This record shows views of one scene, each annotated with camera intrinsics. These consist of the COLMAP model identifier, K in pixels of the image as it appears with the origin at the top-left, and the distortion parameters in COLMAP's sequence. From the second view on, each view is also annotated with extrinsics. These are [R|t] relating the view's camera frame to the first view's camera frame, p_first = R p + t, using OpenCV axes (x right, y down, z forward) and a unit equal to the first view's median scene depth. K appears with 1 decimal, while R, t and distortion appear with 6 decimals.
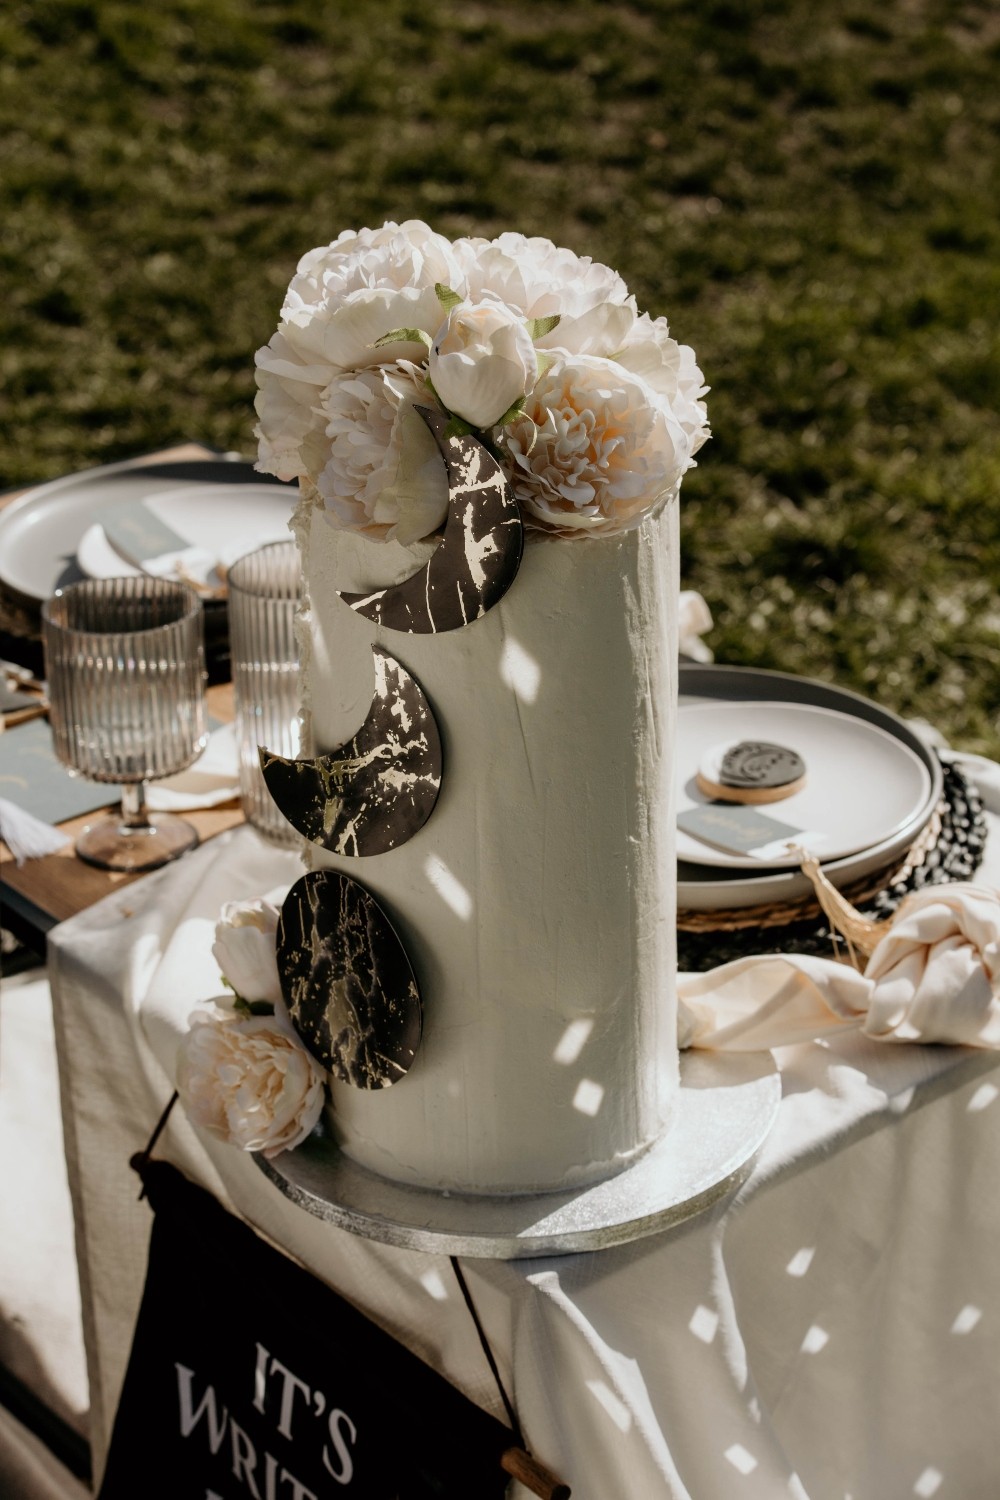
lens RADIAL K [[3110.5, 0, 495.0], [0, 3110.5, 740.2], [0, 0, 1]] dist [-0.194623, 0.000000]
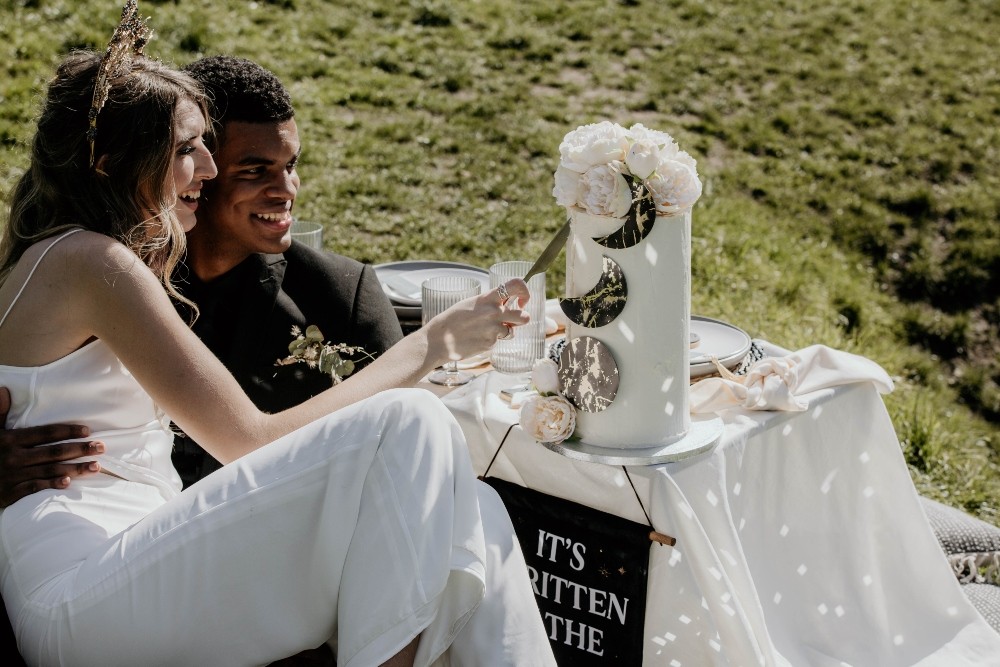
lens RADIAL K [[2073.7, 0, 506.4], [0, 2073.7, 338.4], [0, 0, 1]] dist [-0.194623, 0.000000]
pose [[0.988997, -0.034365, 0.143890, -0.400654], [0.054258, 0.989126, -0.136696, 0.303181], [-0.137628, 0.143000, 0.980107, -0.917420]]
